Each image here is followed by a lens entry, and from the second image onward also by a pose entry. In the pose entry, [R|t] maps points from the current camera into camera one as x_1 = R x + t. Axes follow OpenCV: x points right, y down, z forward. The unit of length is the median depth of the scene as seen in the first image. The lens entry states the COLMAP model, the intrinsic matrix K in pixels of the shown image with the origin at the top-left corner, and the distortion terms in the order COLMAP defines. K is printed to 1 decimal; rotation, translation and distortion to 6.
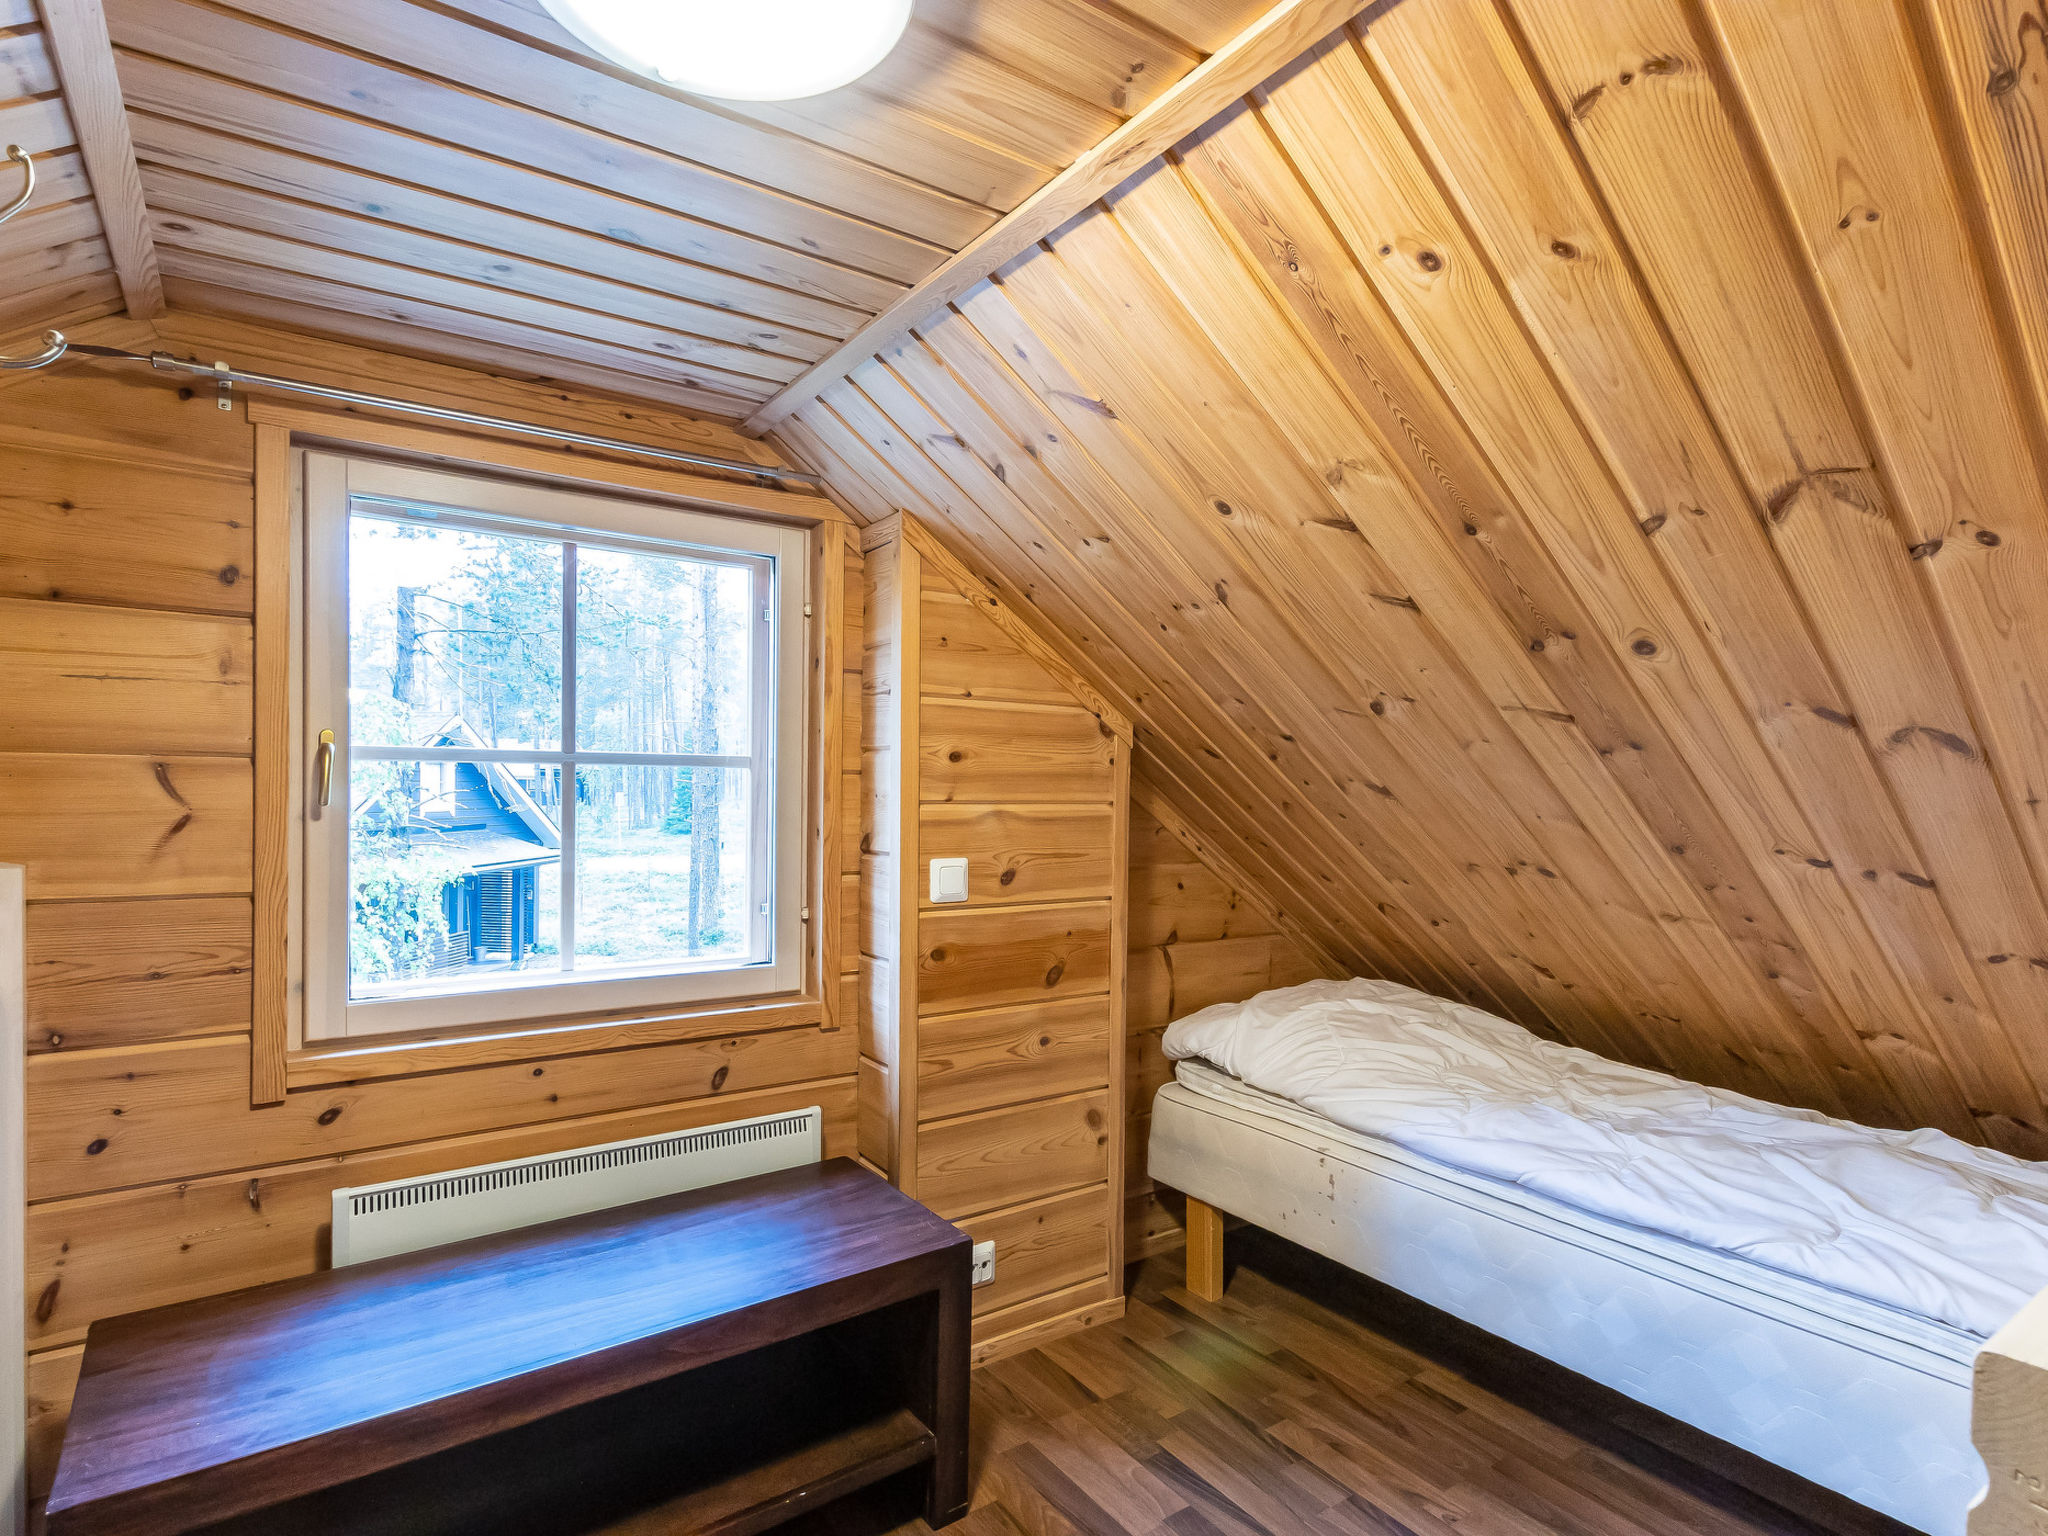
lens RADIAL K [[1070.7, 0, 1022.2], [0, 1070.7, 787.7], [0, 0, 1]] dist [0.006734, -0.000733]
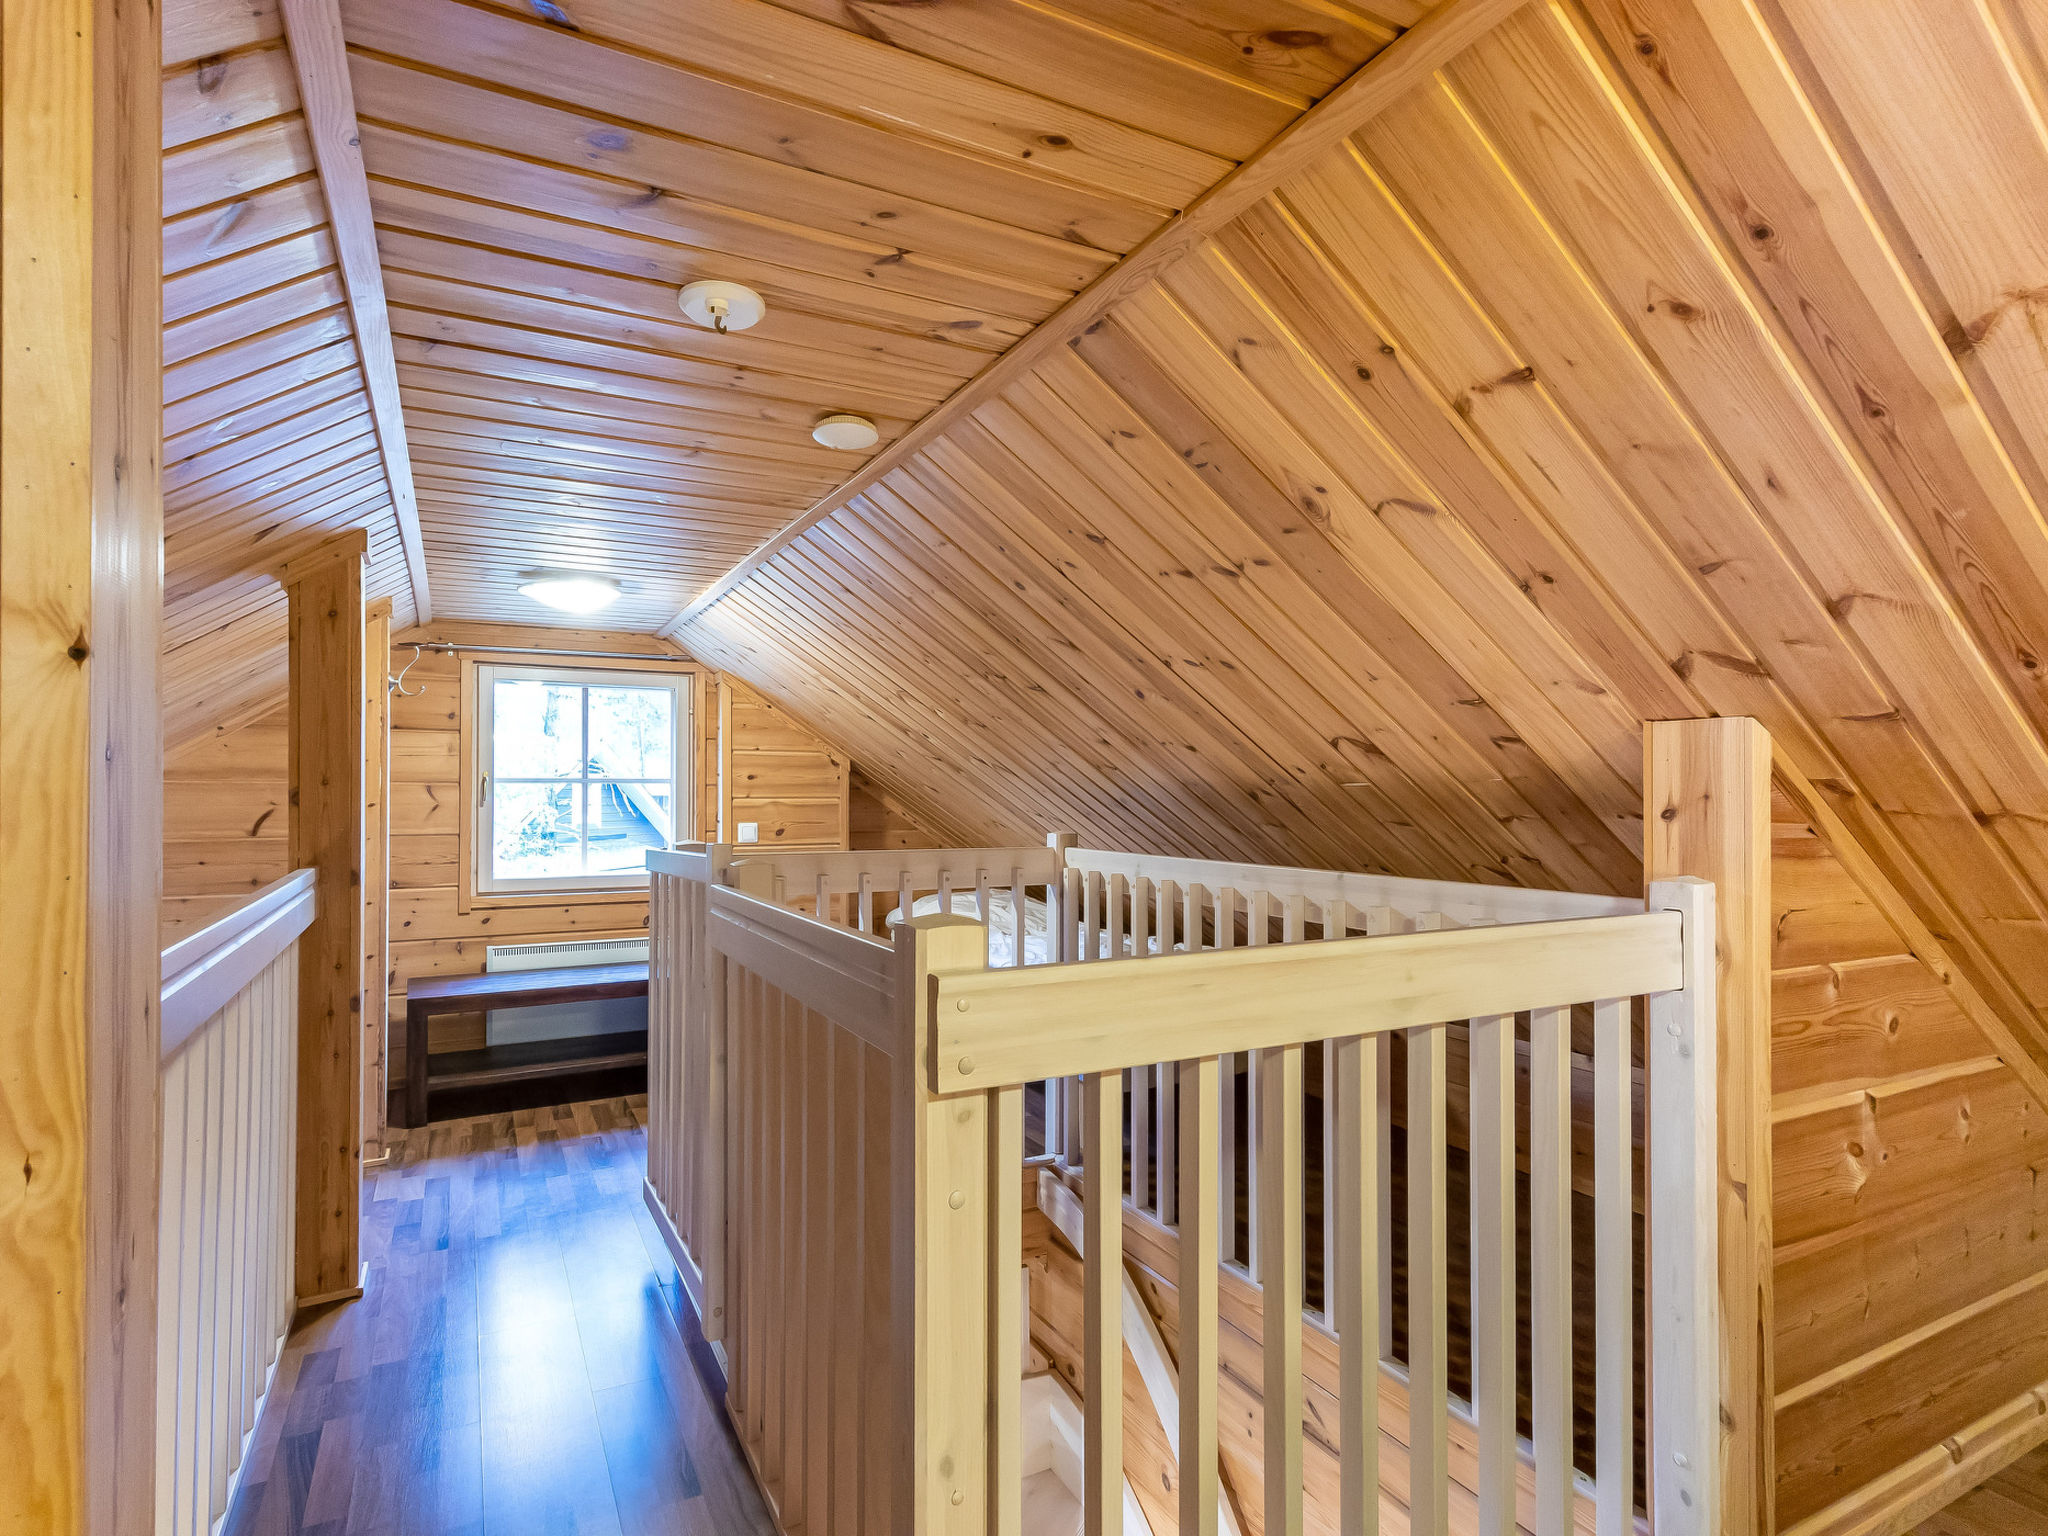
lens RADIAL K [[1070.7, 0, 1026.3], [0, 1070.7, 764.1], [0, 0, 1]] dist [0.006734, -0.000733]
pose [[0.992905, -0.017363, -0.117633, 0.774609], [0.013683, 0.999394, -0.032020, 0.023059], [0.118118, 0.030184, 0.992541, -1.150078]]
